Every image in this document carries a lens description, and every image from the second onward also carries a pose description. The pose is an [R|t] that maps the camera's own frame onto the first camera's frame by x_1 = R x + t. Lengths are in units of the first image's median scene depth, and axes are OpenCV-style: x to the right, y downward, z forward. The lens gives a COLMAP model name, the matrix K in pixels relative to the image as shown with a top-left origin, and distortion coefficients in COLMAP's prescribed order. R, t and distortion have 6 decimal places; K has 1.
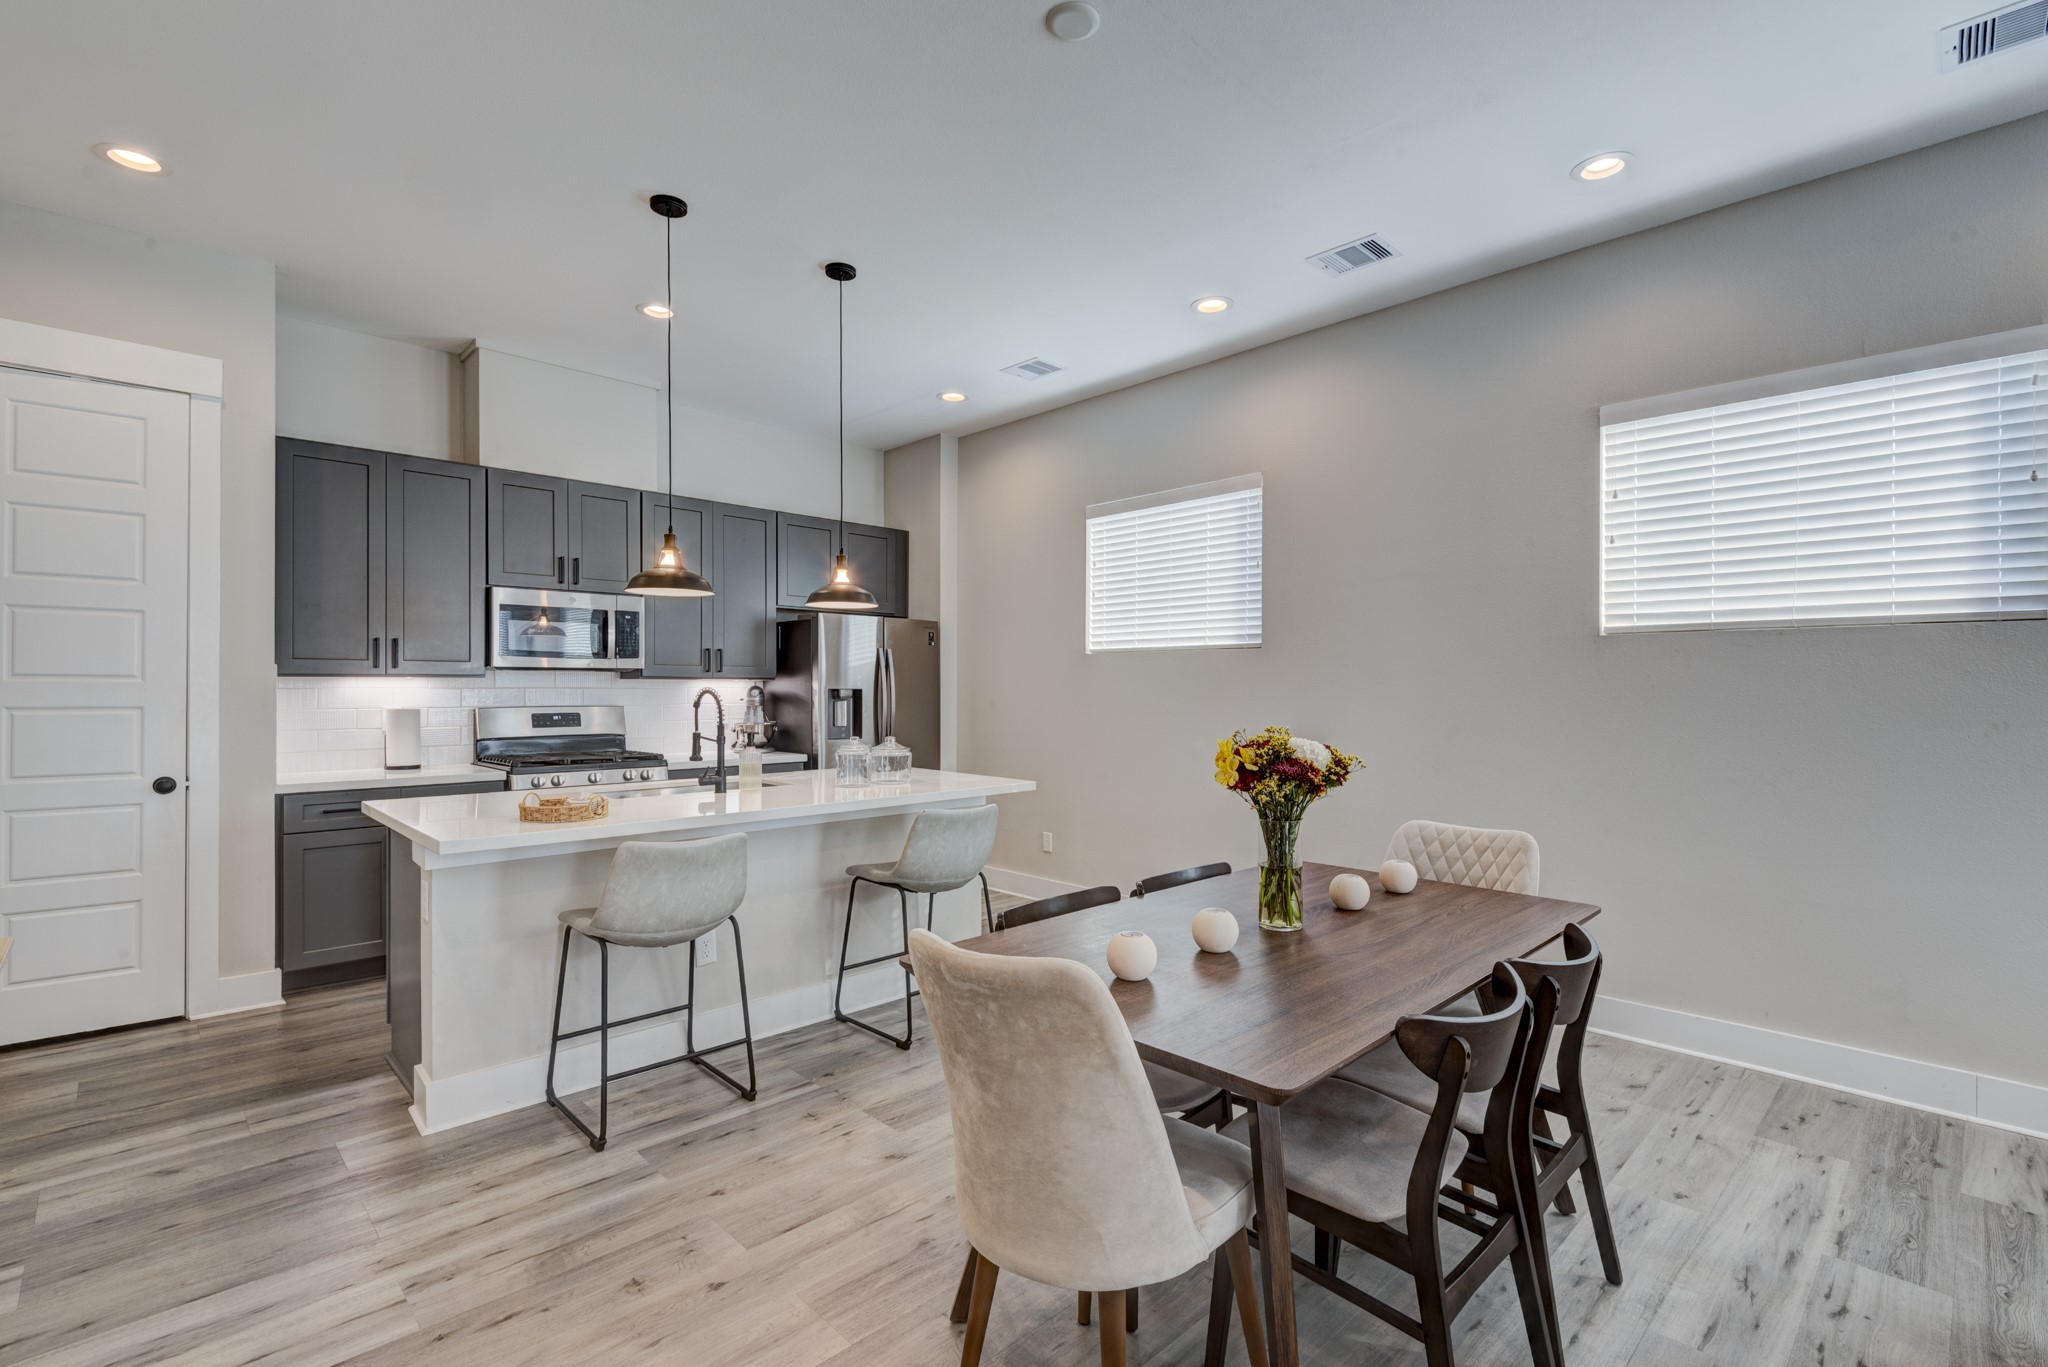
lens RADIAL K [[932.6, 0, 1043.9], [0, 932.6, 674.2], [0, 0, 1]] dist [0.017362, -0.006114]
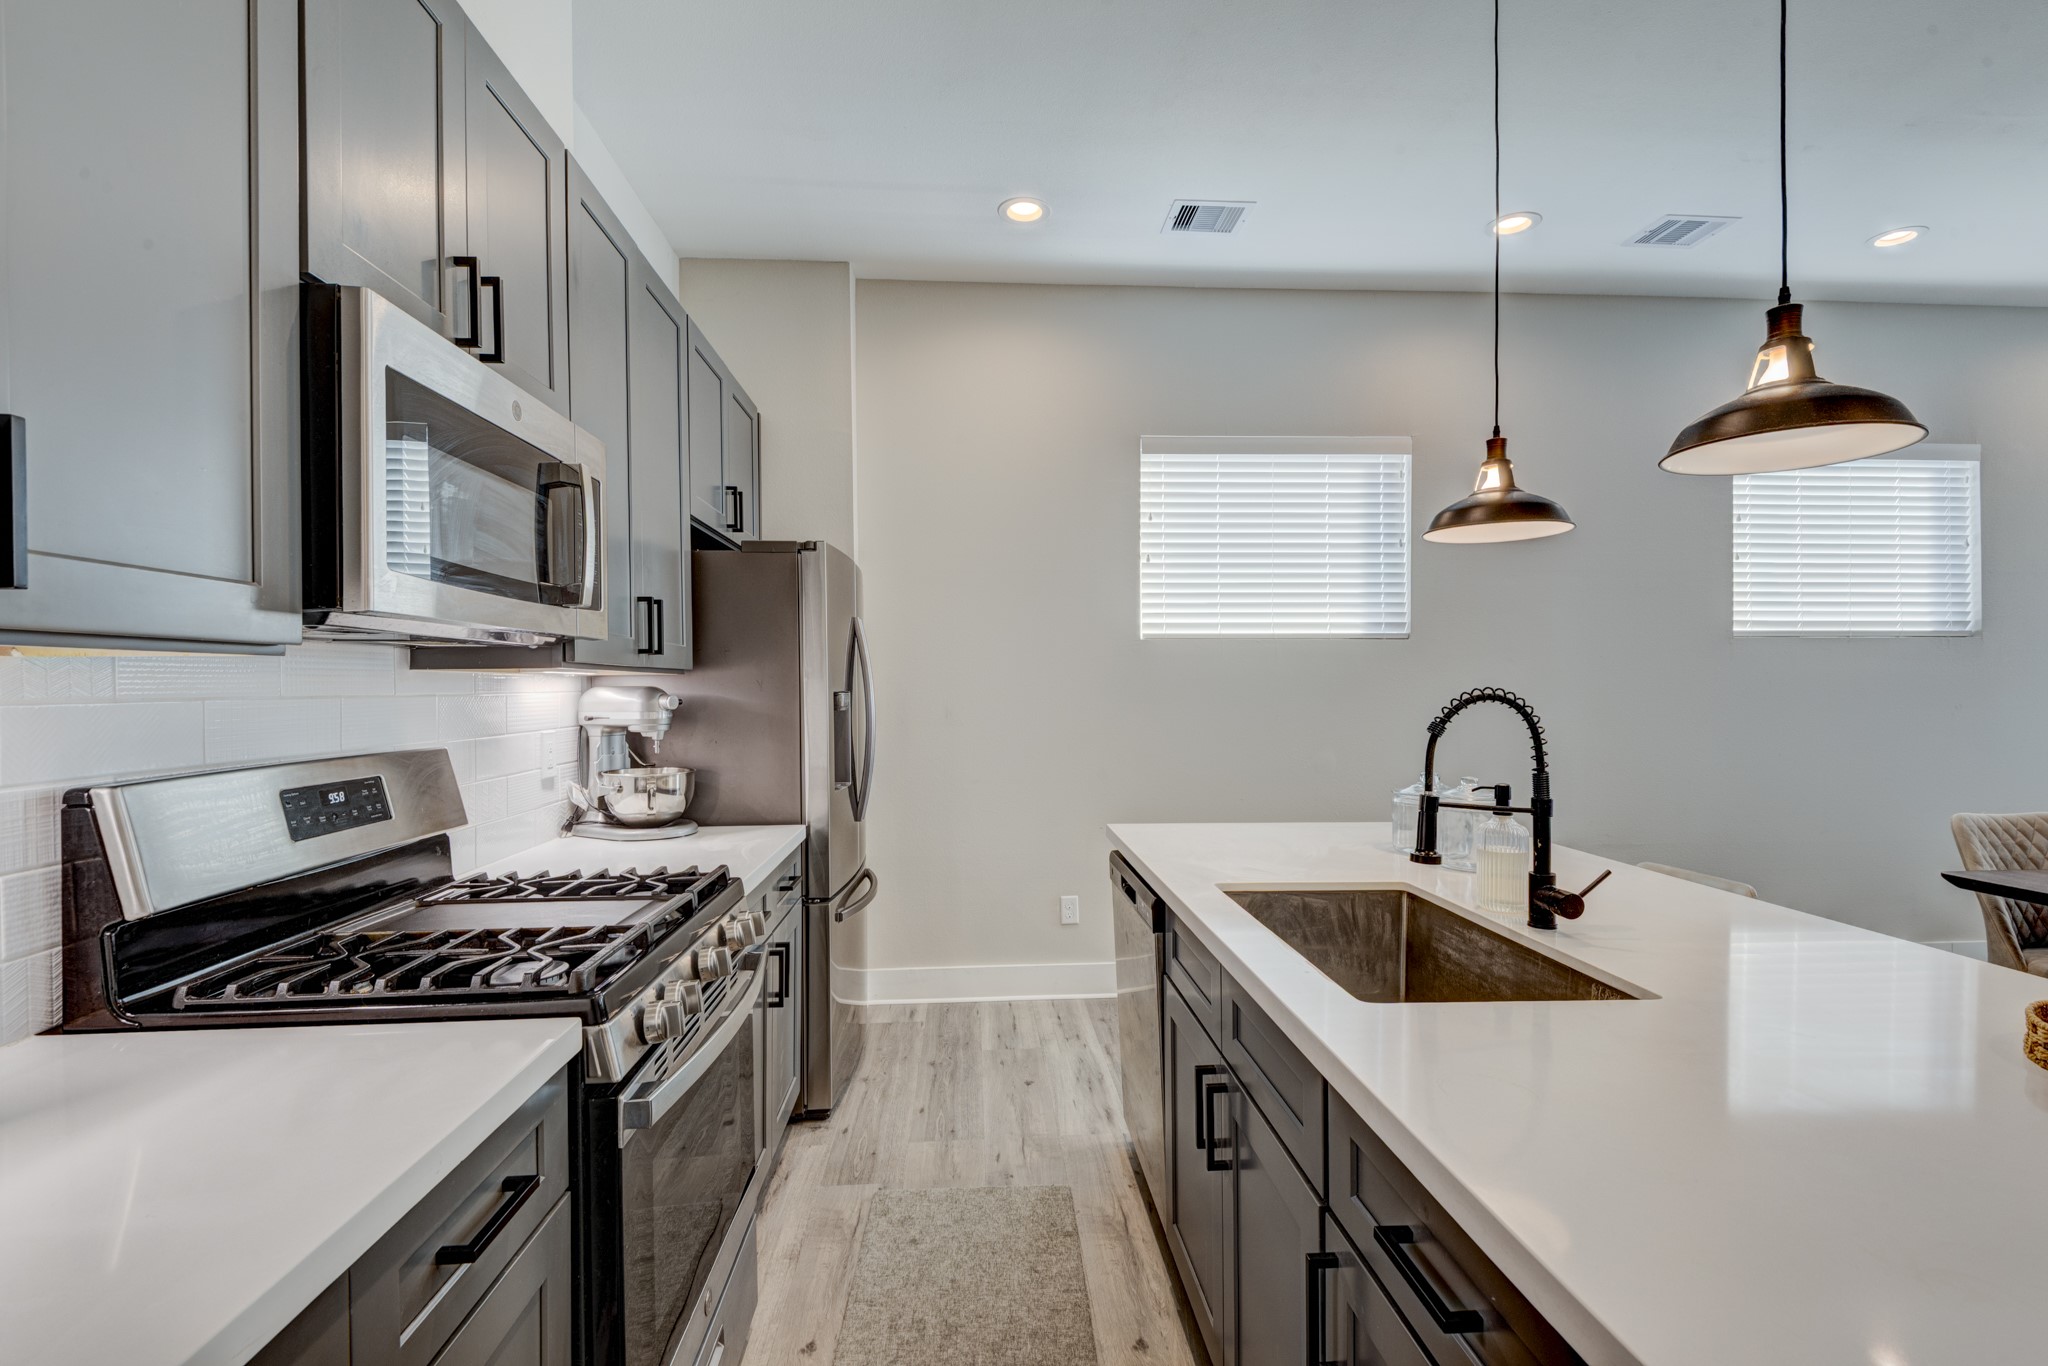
lens RADIAL K [[932.6, 0, 1023.4], [0, 932.6, 691.4], [0, 0, 1]] dist [0.017362, -0.006114]
pose [[0.651909, -0.009162, 0.758242, -0.569510], [-0.004084, 0.999870, 0.015592, 0.006788], [-0.758286, -0.013261, 0.651787, 0.605344]]
